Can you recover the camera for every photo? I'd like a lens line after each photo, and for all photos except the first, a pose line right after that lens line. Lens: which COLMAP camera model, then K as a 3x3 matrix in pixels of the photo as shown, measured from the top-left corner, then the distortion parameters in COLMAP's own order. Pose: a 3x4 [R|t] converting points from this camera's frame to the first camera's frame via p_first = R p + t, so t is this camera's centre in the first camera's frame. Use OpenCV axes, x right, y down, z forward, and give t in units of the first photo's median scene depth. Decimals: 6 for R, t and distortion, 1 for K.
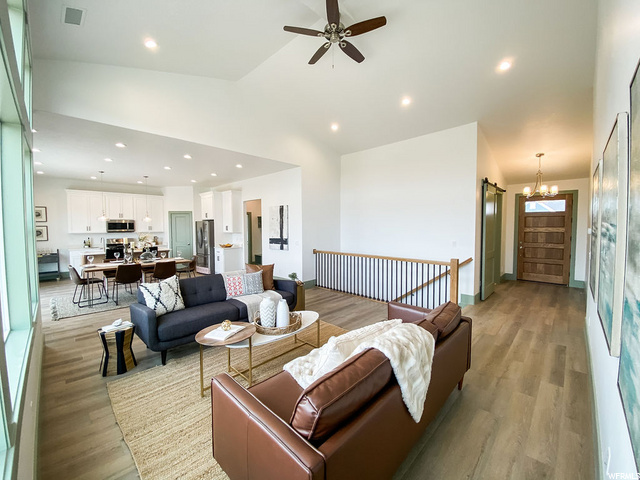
lens RADIAL K [[261.8, 0, 317.6], [0, 261.8, 236.3], [0, 0, 1]] dist [0.001958, -0.000572]
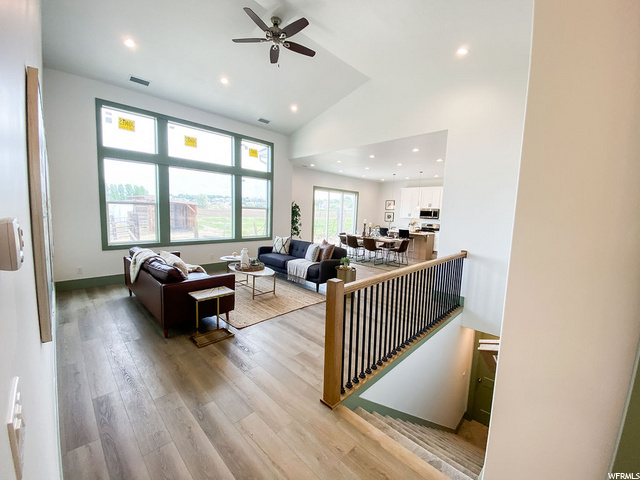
lens RADIAL K [[261.8, 0, 317.6], [0, 261.8, 236.3], [0, 0, 1]] dist [0.001958, -0.000572]
pose [[-0.010405, 0.105700, -0.994344, 0.521396], [-0.084342, 0.990761, 0.106202, -0.021824], [0.996382, 0.084970, -0.001394, 0.512117]]
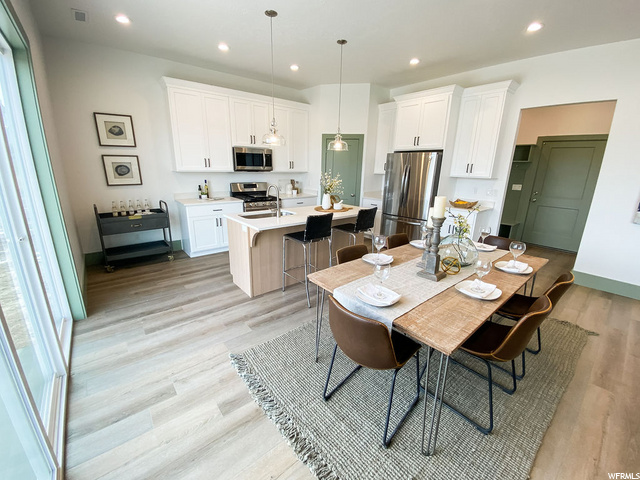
lens RADIAL K [[261.8, 0, 317.6], [0, 261.8, 236.3], [0, 0, 1]] dist [0.001958, -0.000572]
pose [[0.995585, 0.043872, -0.082976, -0.592801], [-0.024745, 0.975446, 0.218845, -0.006000], [0.090540, -0.215825, 0.972225, 0.468455]]
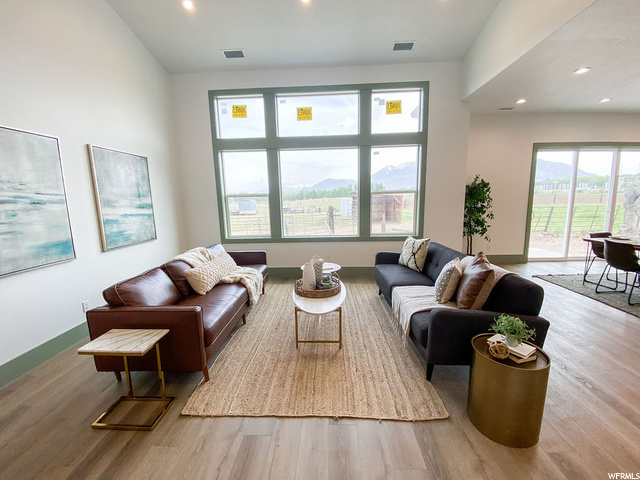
lens RADIAL K [[261.8, 0, 317.6], [0, 261.8, 236.3], [0, 0, 1]] dist [0.001958, -0.000572]
pose [[-0.743715, 0.117210, -0.658141, 0.176317], [-0.001941, 0.984126, 0.177459, -0.010604], [0.668494, 0.133256, -0.731682, 0.615111]]
